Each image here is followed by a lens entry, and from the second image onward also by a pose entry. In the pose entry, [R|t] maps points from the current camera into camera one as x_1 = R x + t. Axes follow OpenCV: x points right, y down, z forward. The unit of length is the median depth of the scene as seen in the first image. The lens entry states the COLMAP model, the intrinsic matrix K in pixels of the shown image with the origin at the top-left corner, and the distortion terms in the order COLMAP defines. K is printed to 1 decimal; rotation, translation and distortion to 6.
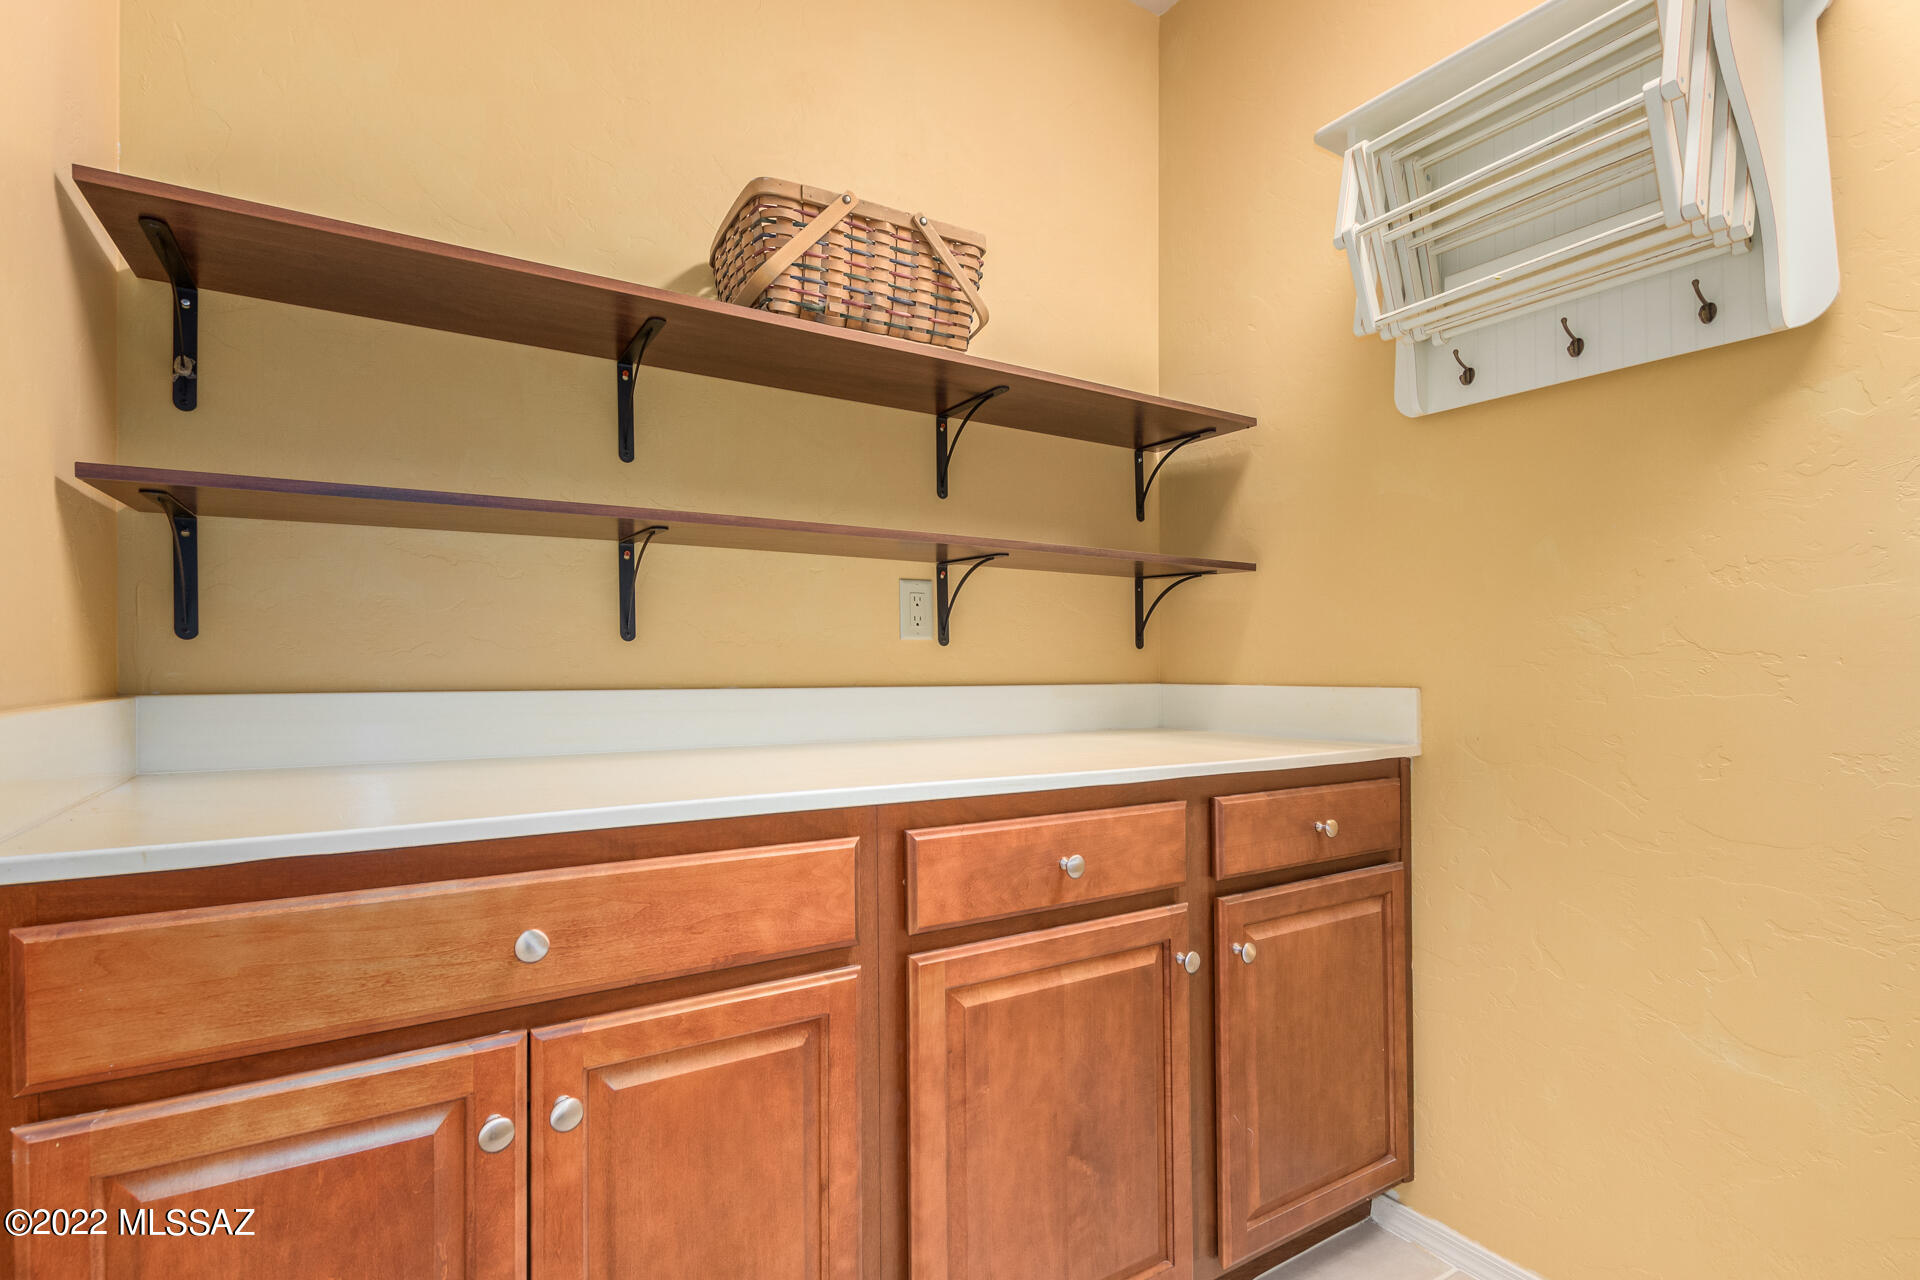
lens RADIAL K [[907.7, 0, 962.2], [0, 907.7, 656.5], [0, 0, 1]] dist [0.002633, -0.000095]
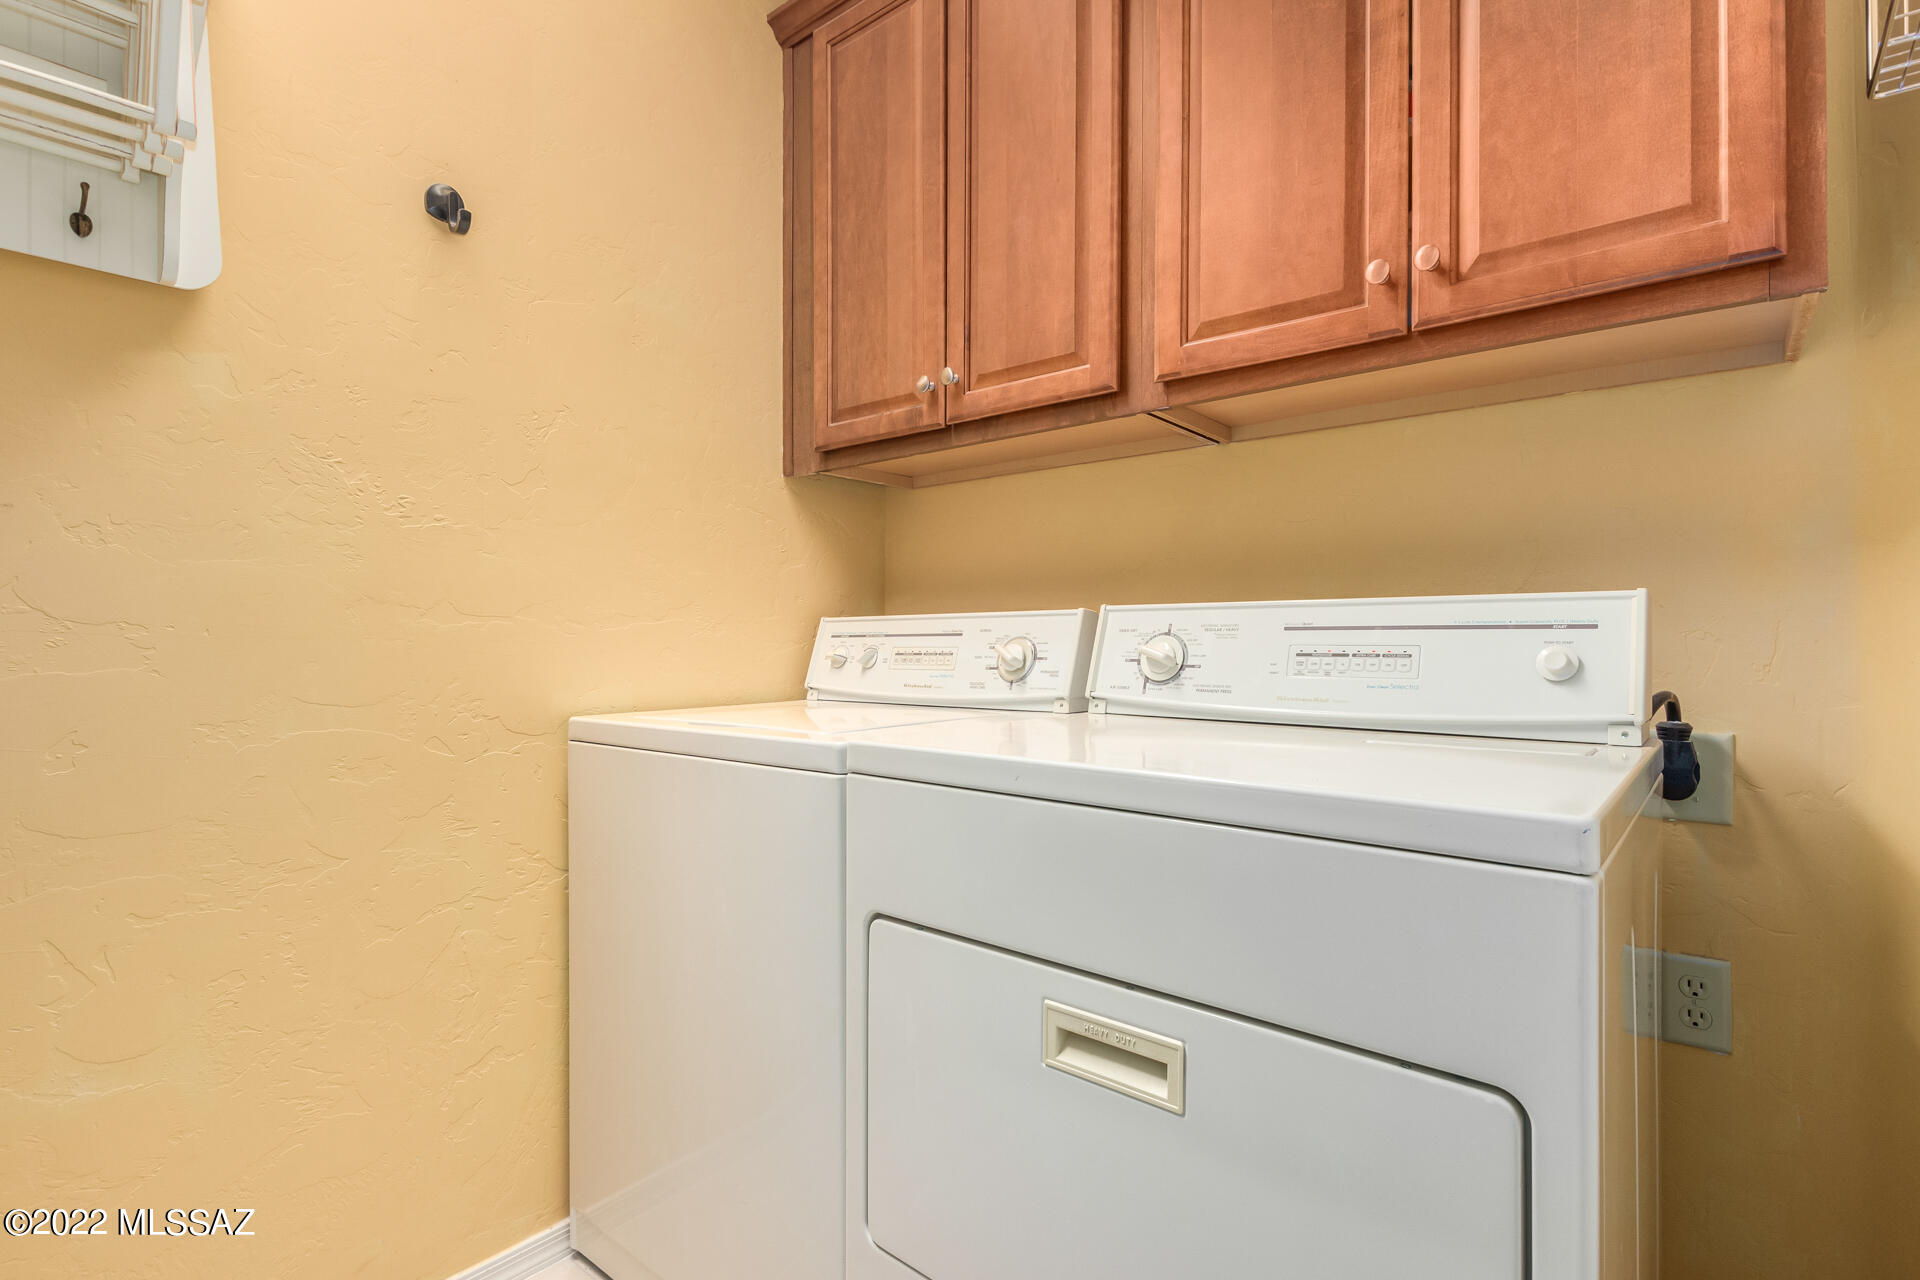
lens RADIAL K [[907.7, 0, 964.5], [0, 907.7, 624.3], [0, 0, 1]] dist [0.002633, -0.000095]
pose [[-0.297764, 0.013699, 0.954541, -0.253405], [-0.006804, 0.999841, -0.016471, 0.006429], [-0.954615, -0.011399, -0.297623, 0.485198]]
